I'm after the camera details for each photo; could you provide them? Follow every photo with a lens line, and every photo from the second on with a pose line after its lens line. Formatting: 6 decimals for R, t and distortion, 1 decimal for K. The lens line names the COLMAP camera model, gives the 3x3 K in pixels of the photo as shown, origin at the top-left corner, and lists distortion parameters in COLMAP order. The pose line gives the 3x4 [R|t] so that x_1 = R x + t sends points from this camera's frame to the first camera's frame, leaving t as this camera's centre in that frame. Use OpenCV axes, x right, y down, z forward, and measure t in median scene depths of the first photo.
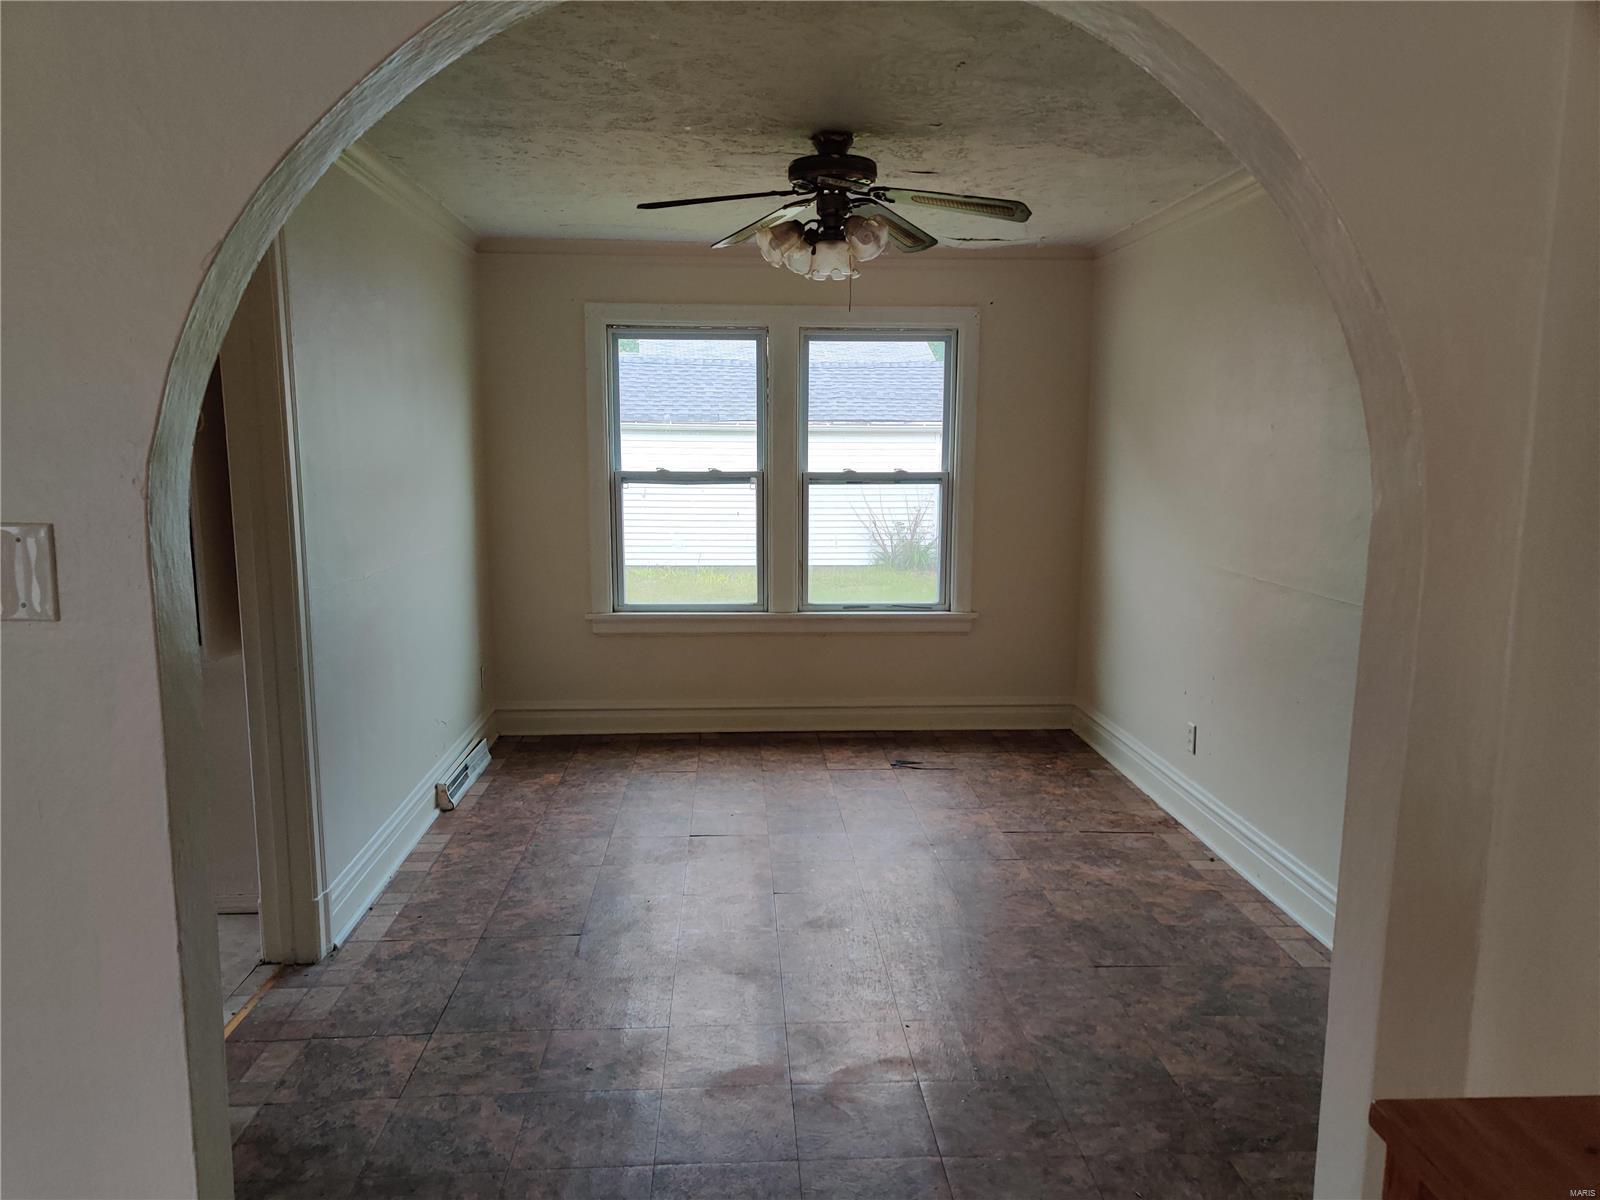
lens RADIAL K [[1174.7, 0, 800.0], [0, 1174.7, 600.0], [0, 0, 1]] dist [0.072371, -0.048397]
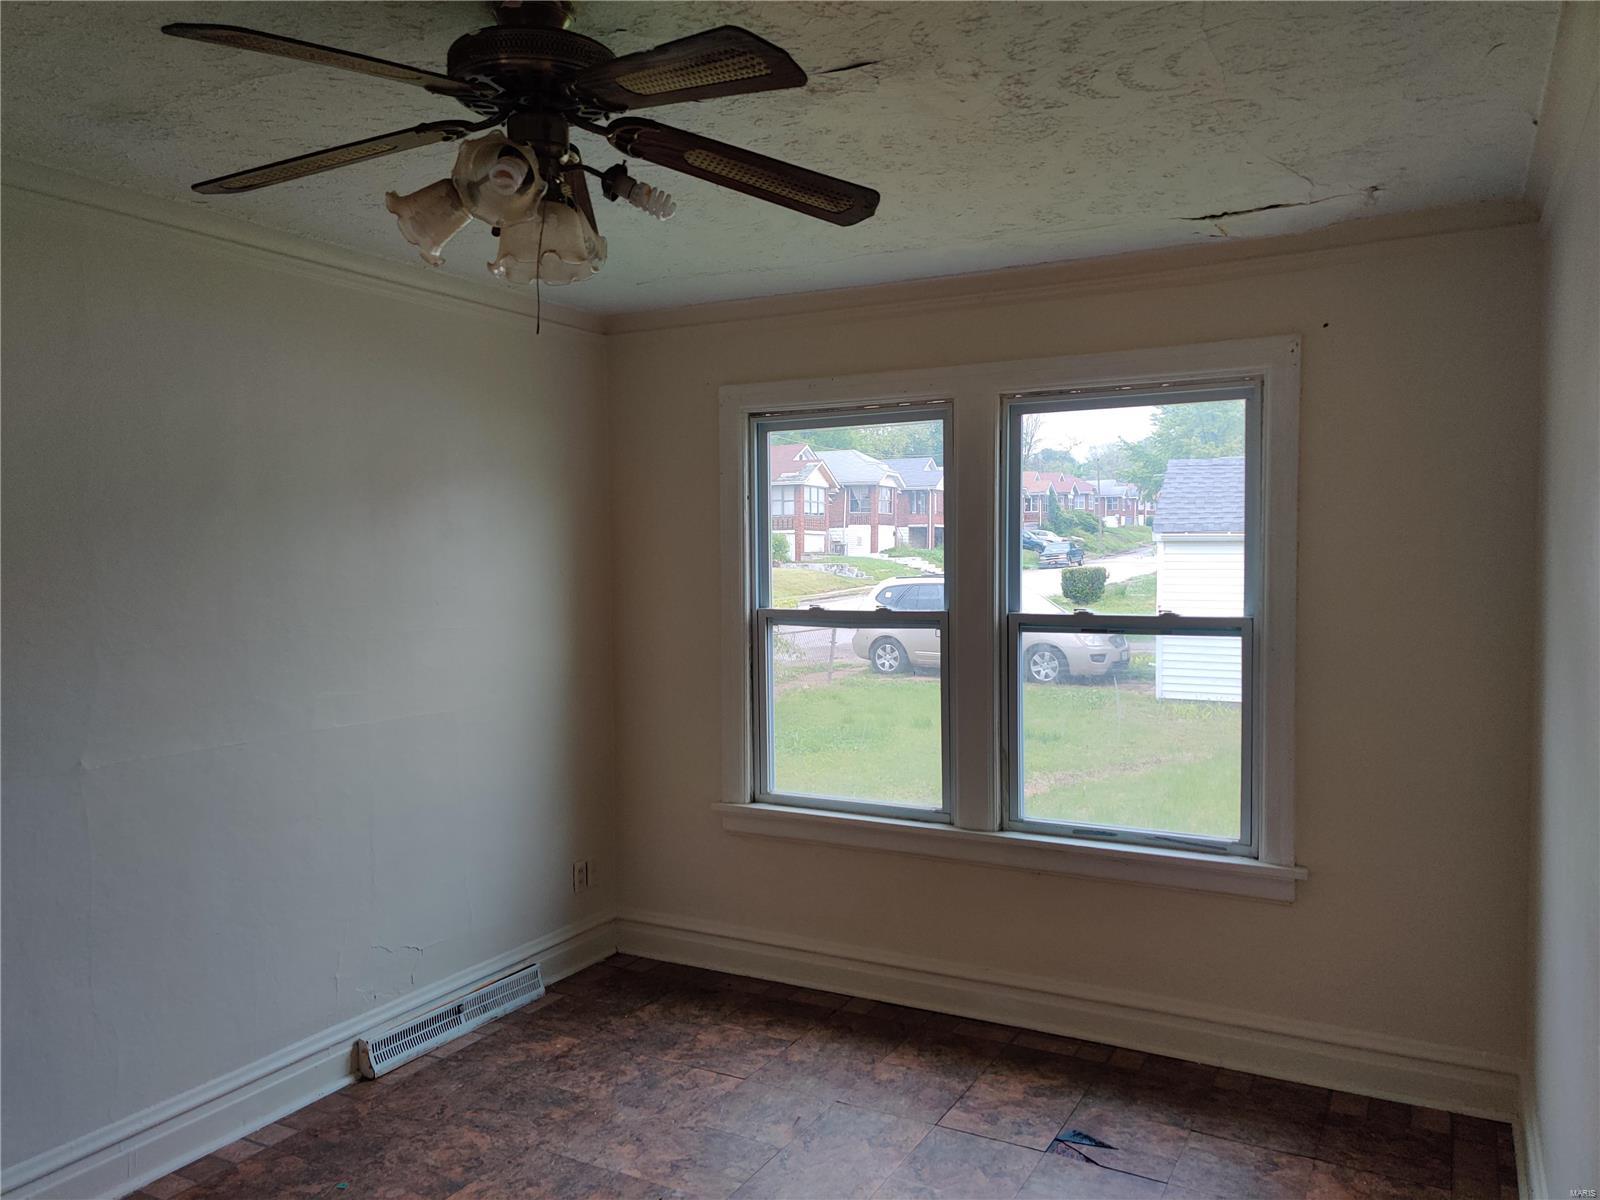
lens RADIAL K [[1174.7, 0, 800.0], [0, 1174.7, 600.0], [0, 0, 1]] dist [0.072371, -0.048397]
pose [[0.853607, 0.009744, -0.520826, 0.247255], [-0.063200, 0.994377, -0.084977, -0.054942], [0.517070, 0.105453, 0.849423, 0.396336]]
